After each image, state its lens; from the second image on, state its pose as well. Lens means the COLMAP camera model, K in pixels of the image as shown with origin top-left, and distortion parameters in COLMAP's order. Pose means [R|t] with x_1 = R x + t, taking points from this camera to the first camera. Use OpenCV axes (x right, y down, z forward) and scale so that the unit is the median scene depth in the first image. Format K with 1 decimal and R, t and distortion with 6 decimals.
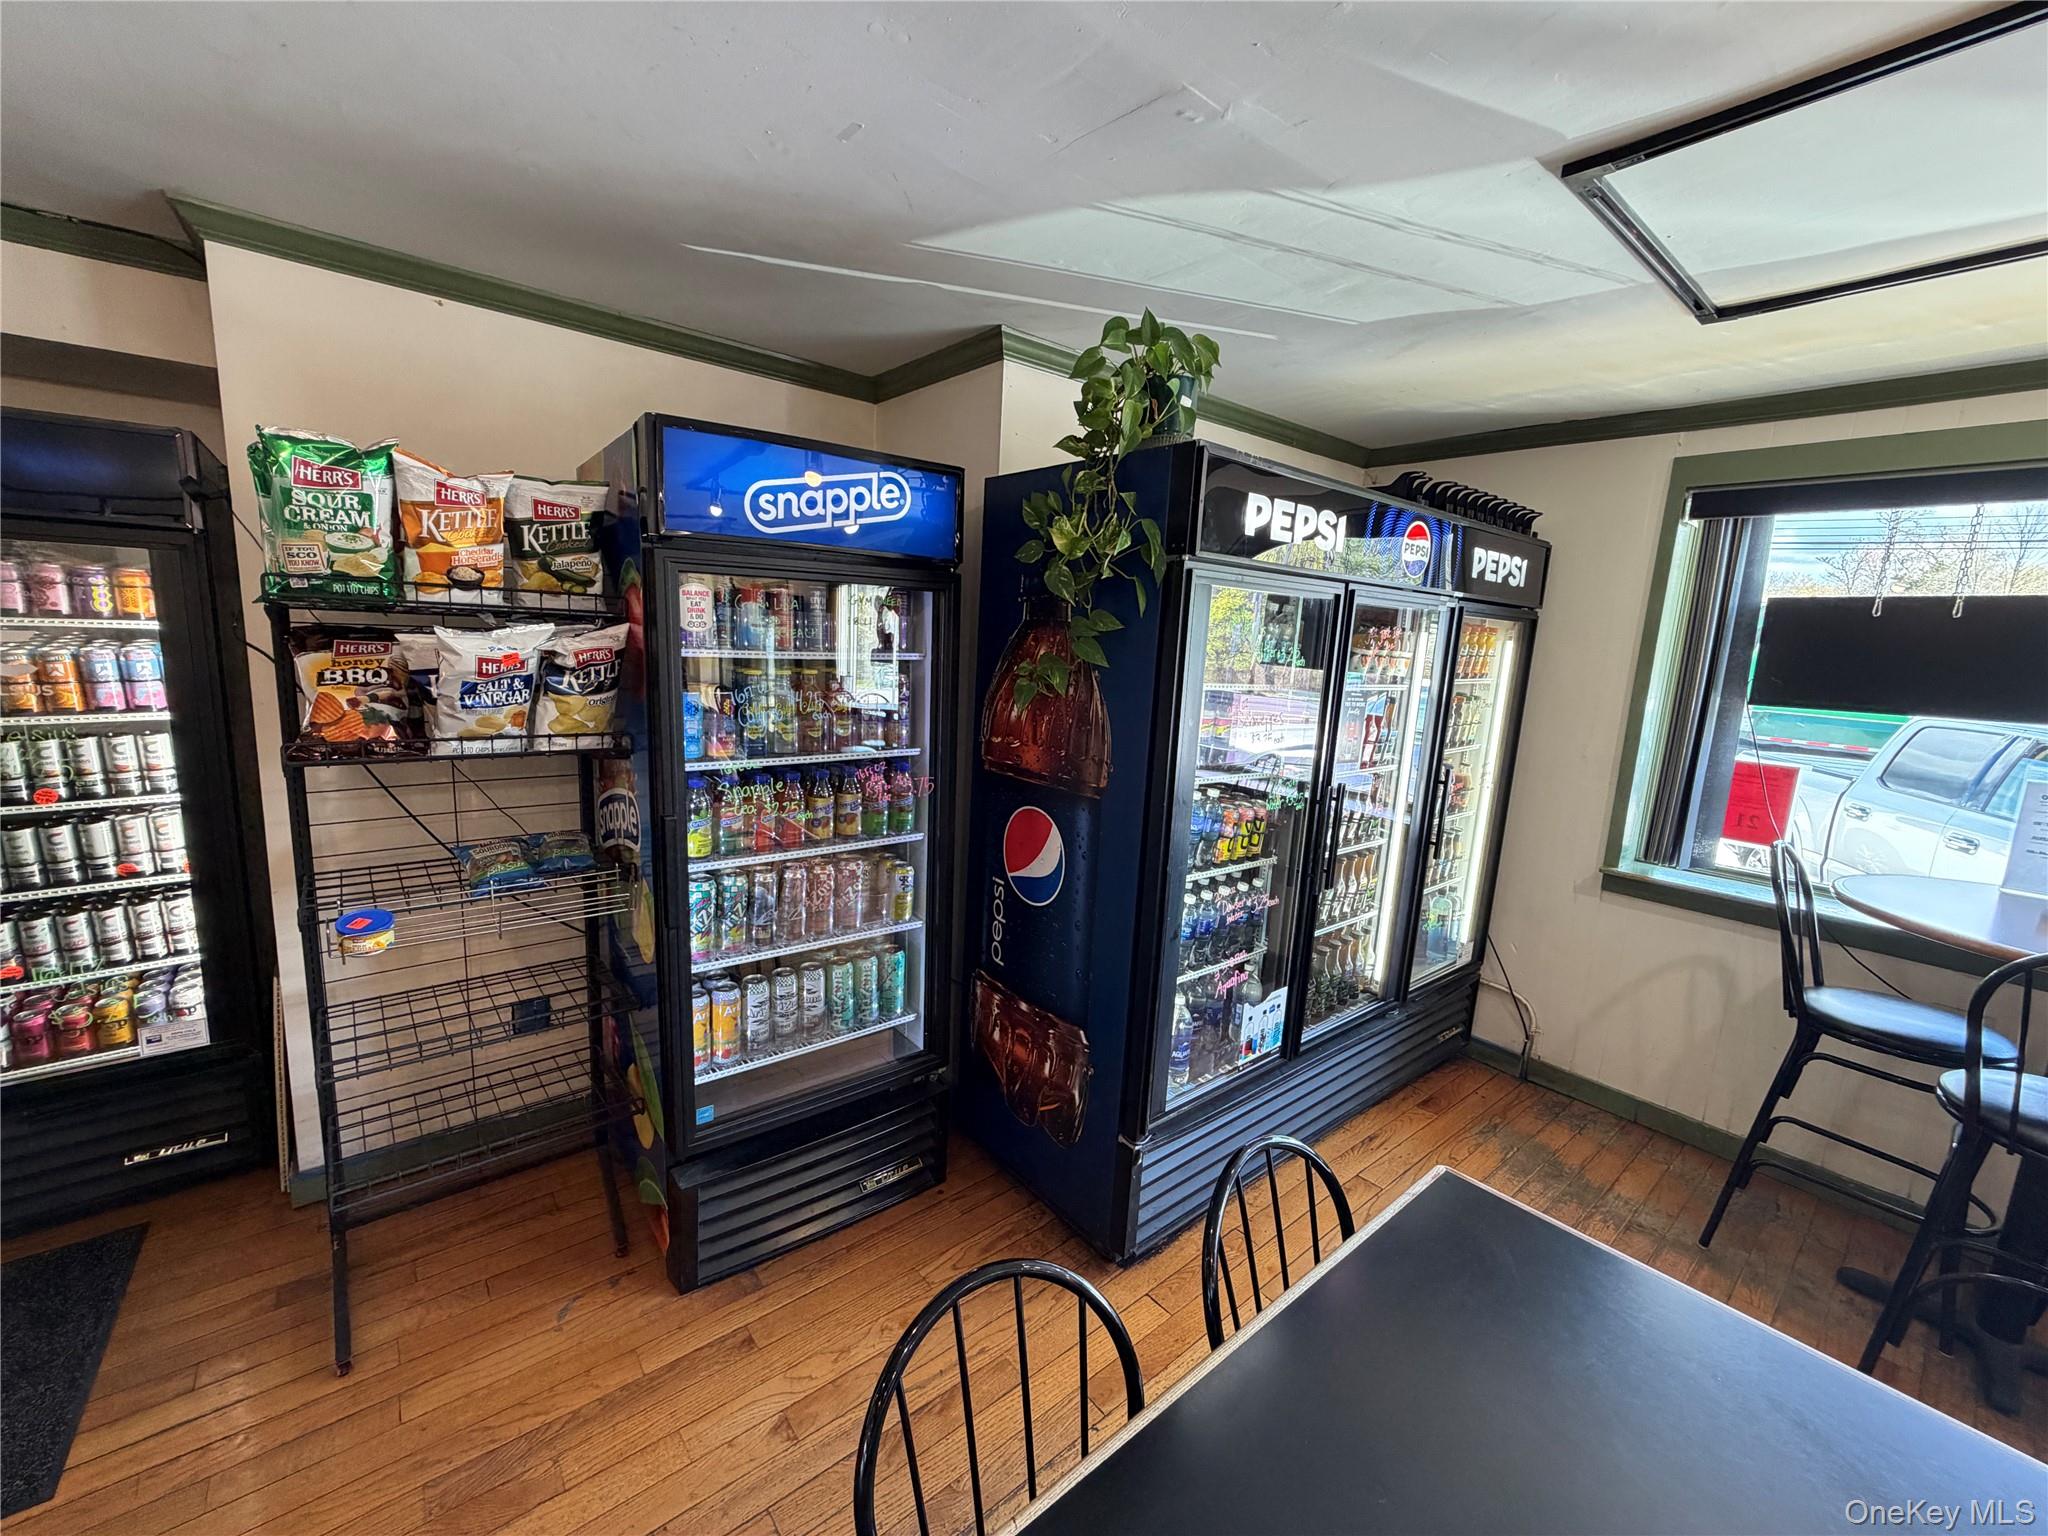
lens RADIAL K [[813.9, 0, 1017.8], [0, 813.9, 766.8], [0, 0, 1]] dist [-0.000912, 0.000146]
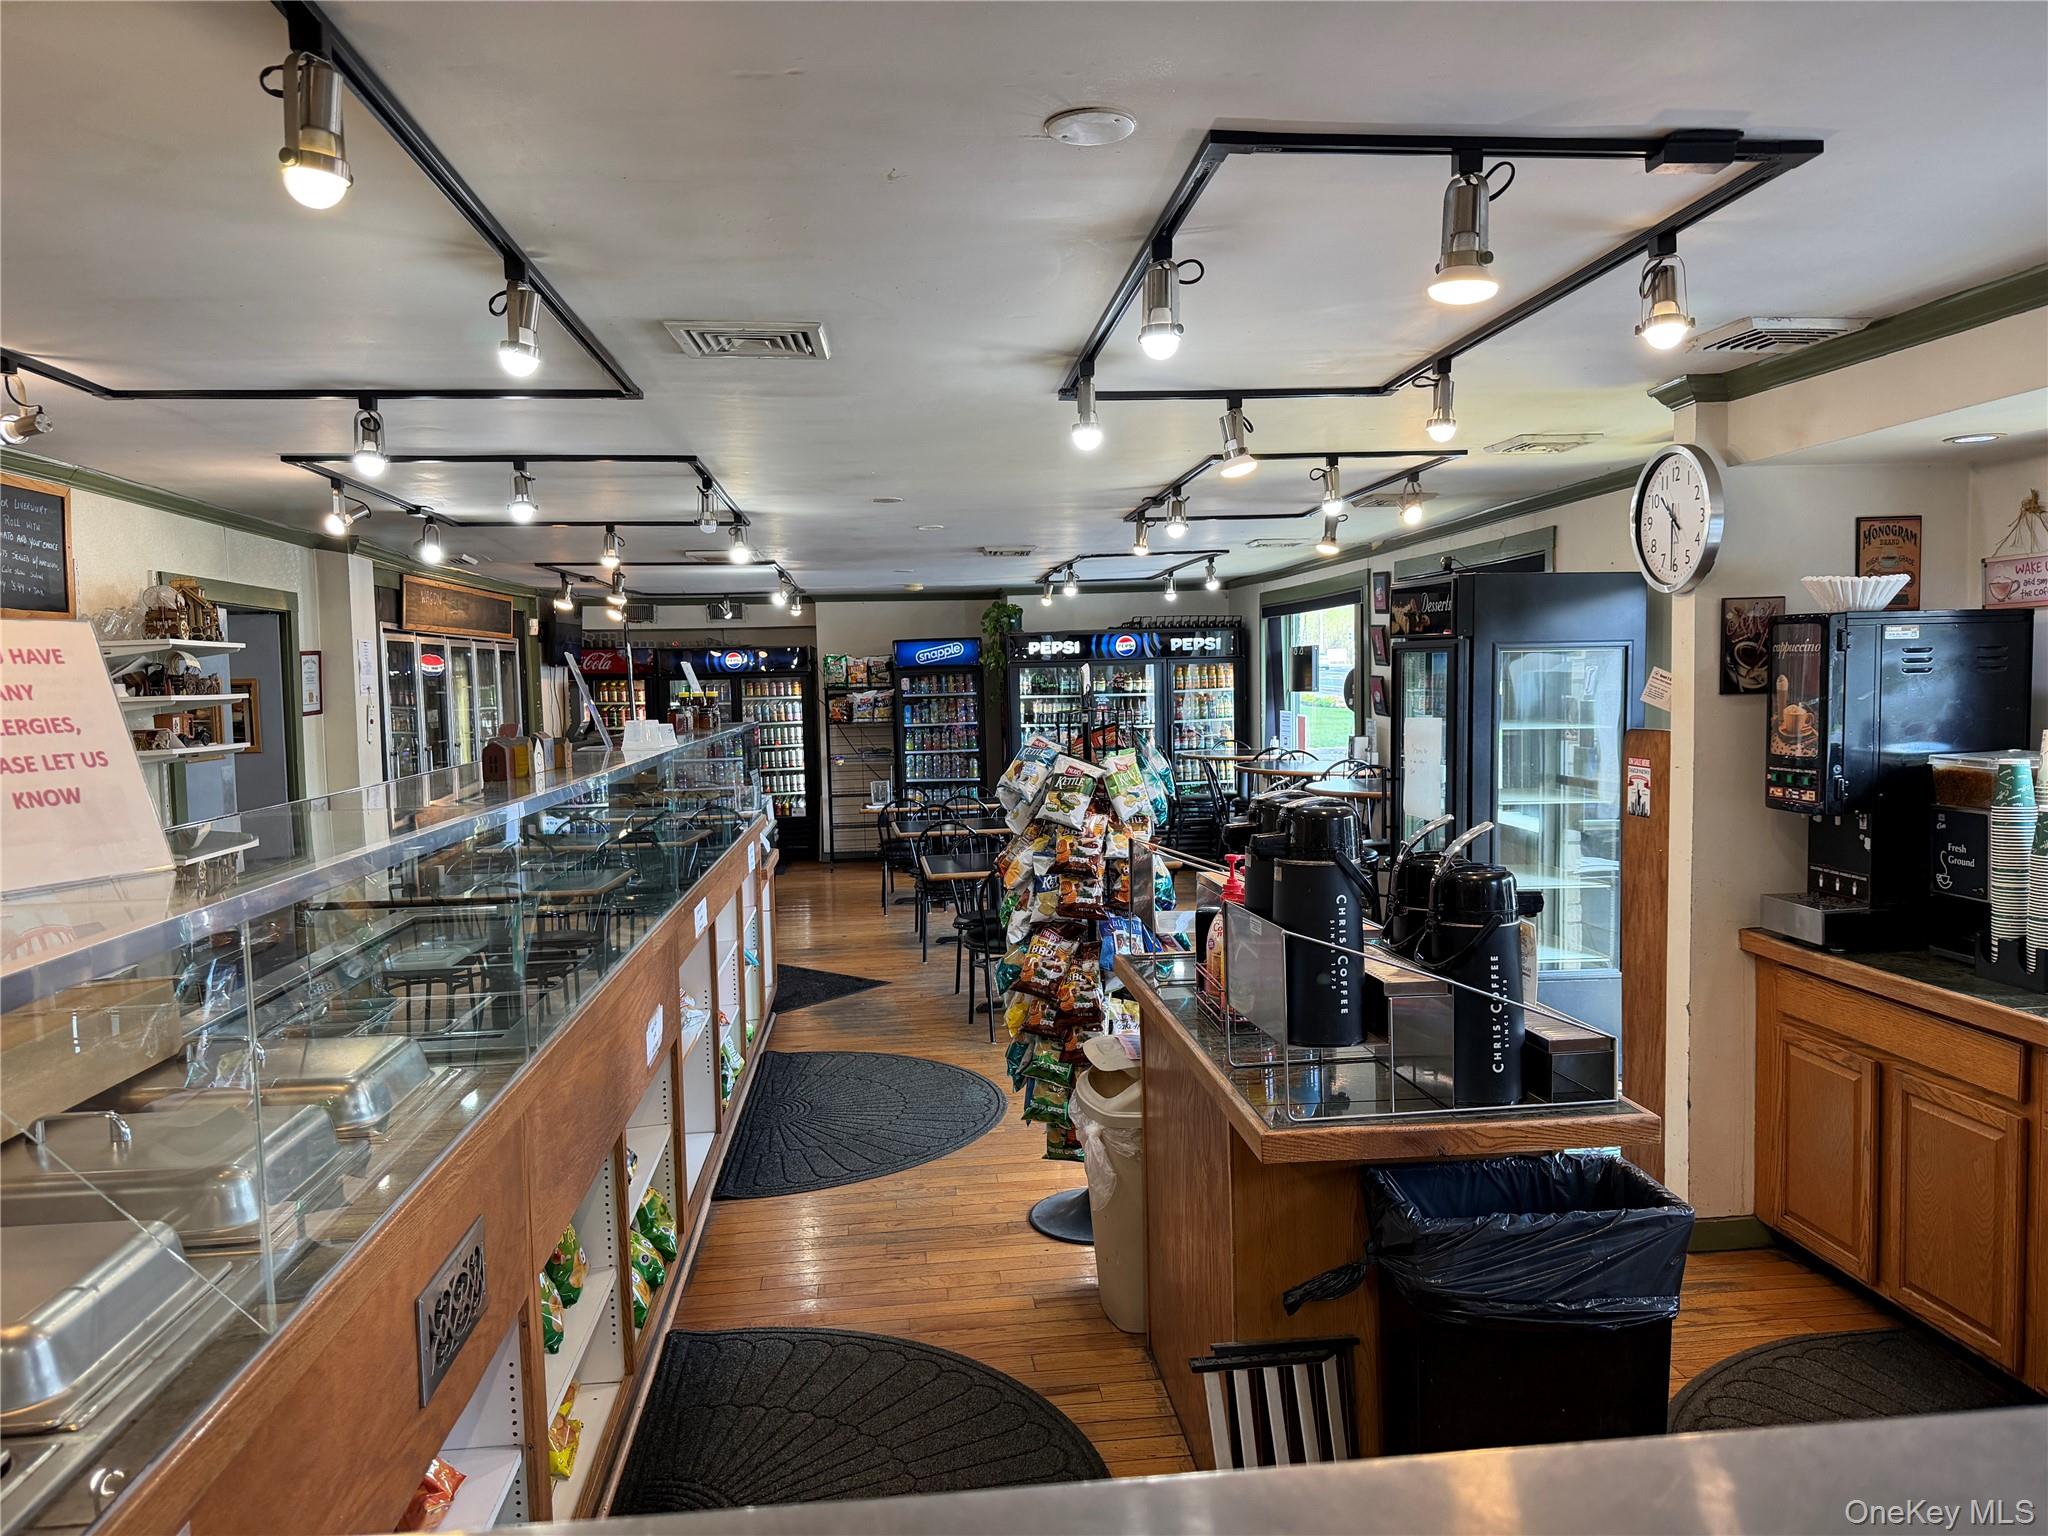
lens RADIAL K [[1430.8, 0, 1024.0], [0, 1430.8, 768.0], [0, 0, 1]] dist [0.113898, -0.156587]
pose [[0.832642, -0.033211, -0.552815, 3.339519], [-0.024336, 0.995042, -0.096434, 0.740876], [0.553276, 0.093748, 0.827706, -3.759721]]
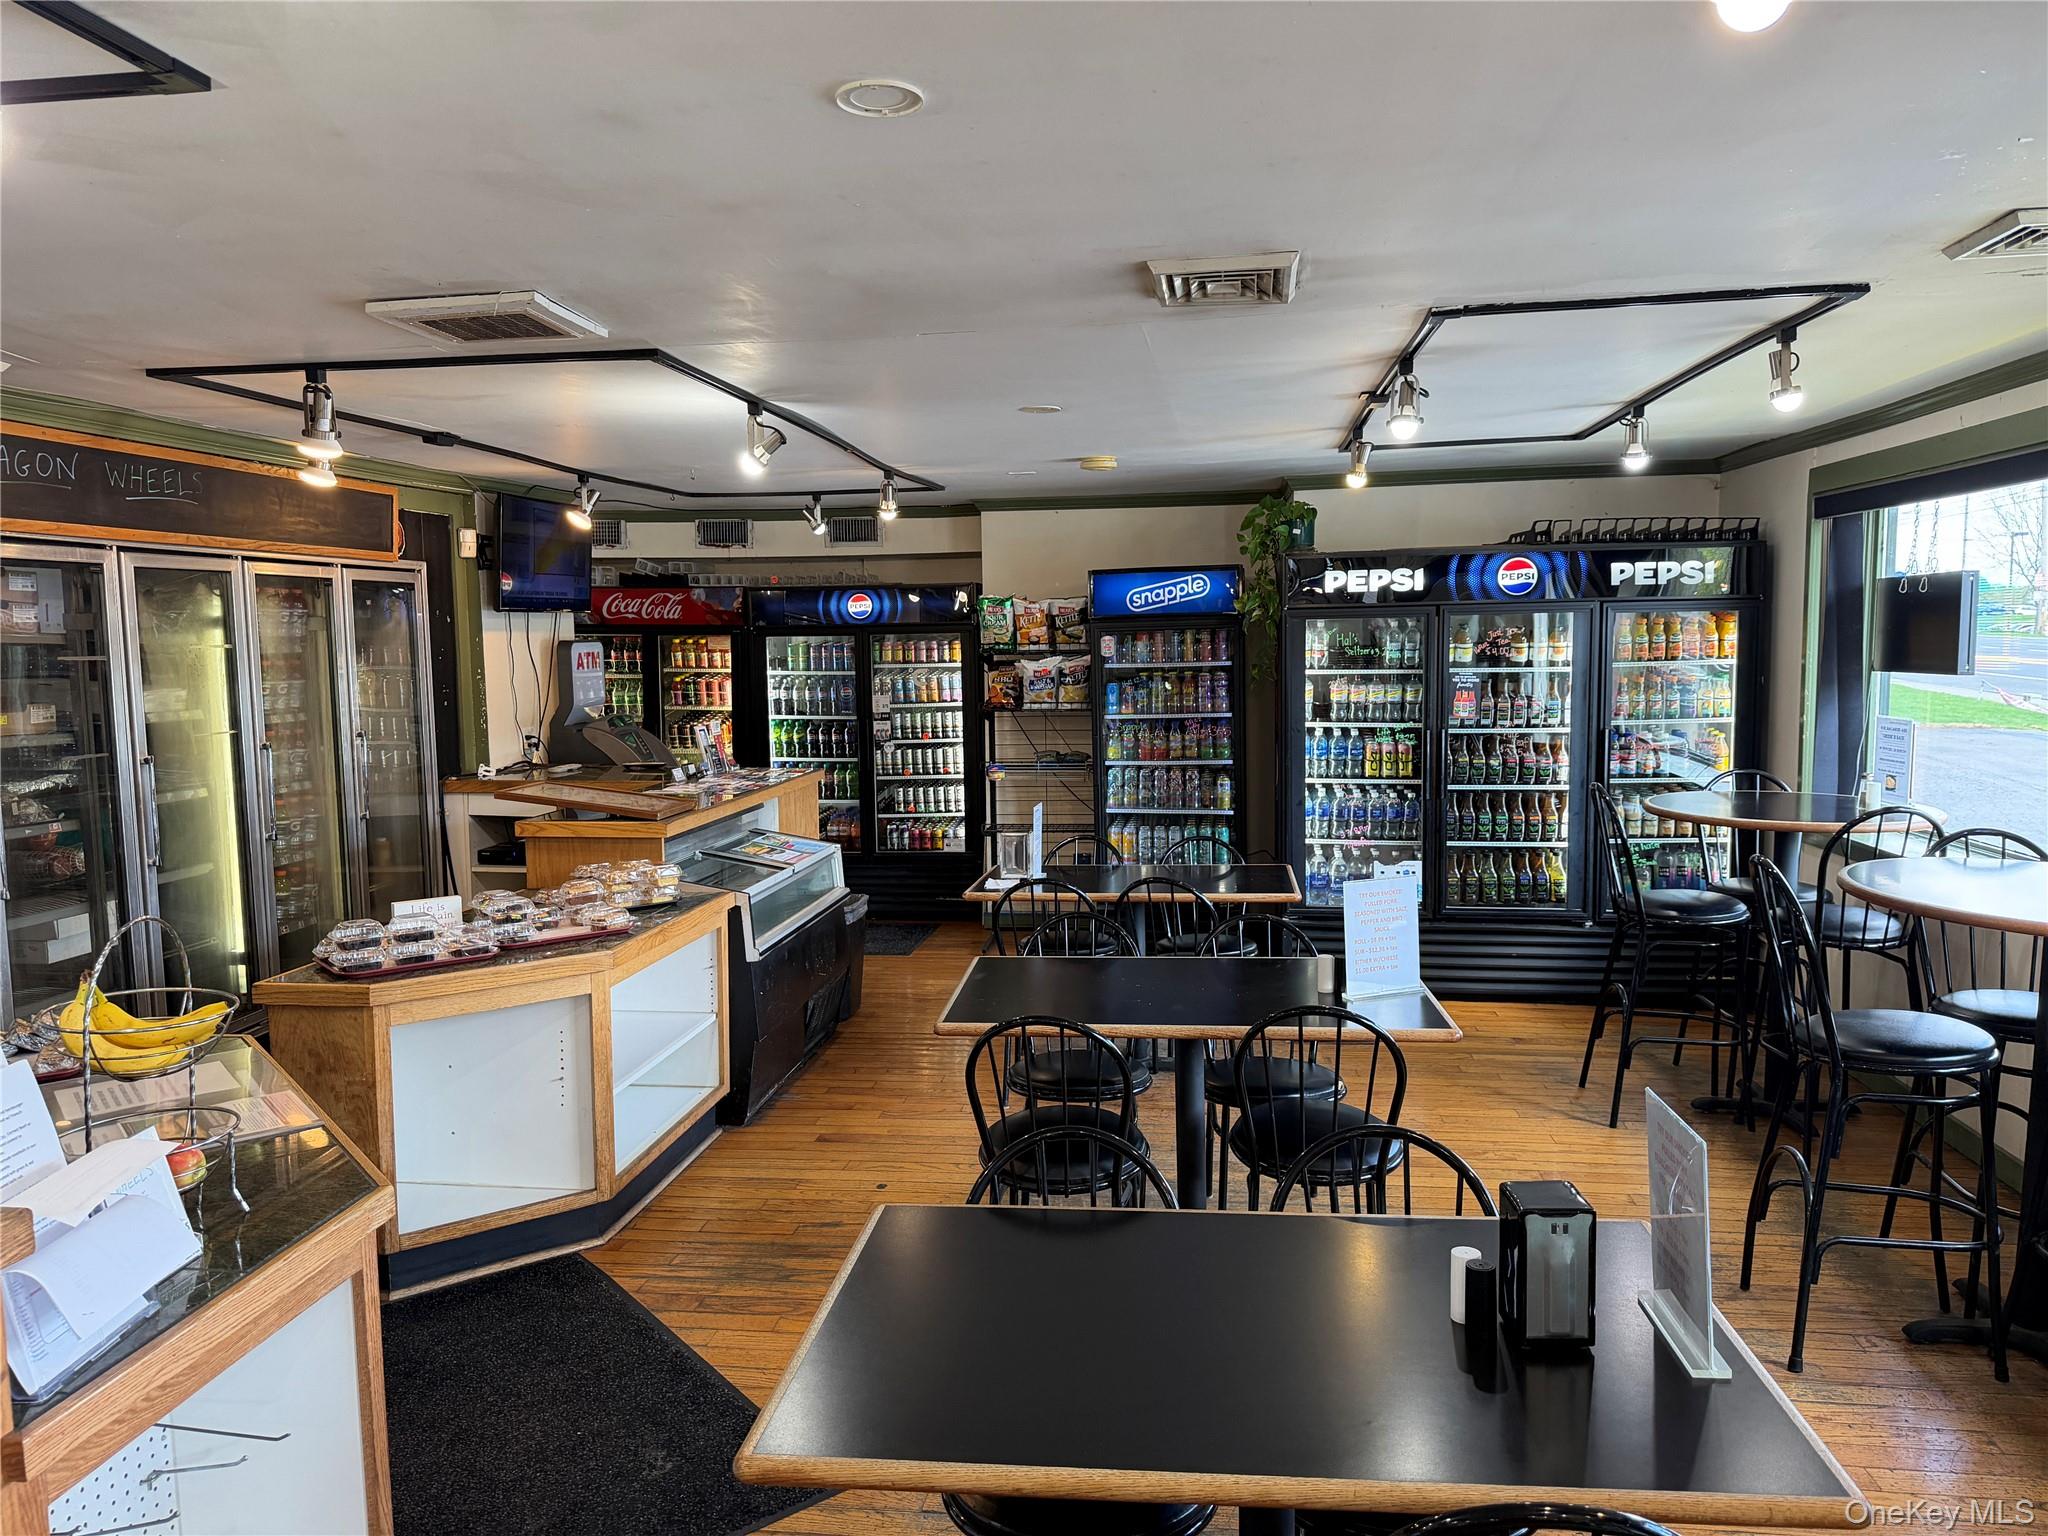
lens RADIAL K [[1430.8, 0, 1024.0], [0, 1430.8, 768.0], [0, 0, 1]] dist [0.113898, -0.156587]
pose [[0.685946, 0.007720, -0.727612, 2.039440], [-0.068706, 0.996163, -0.054202, 0.328942], [0.724402, 0.087171, 0.683844, -1.639919]]
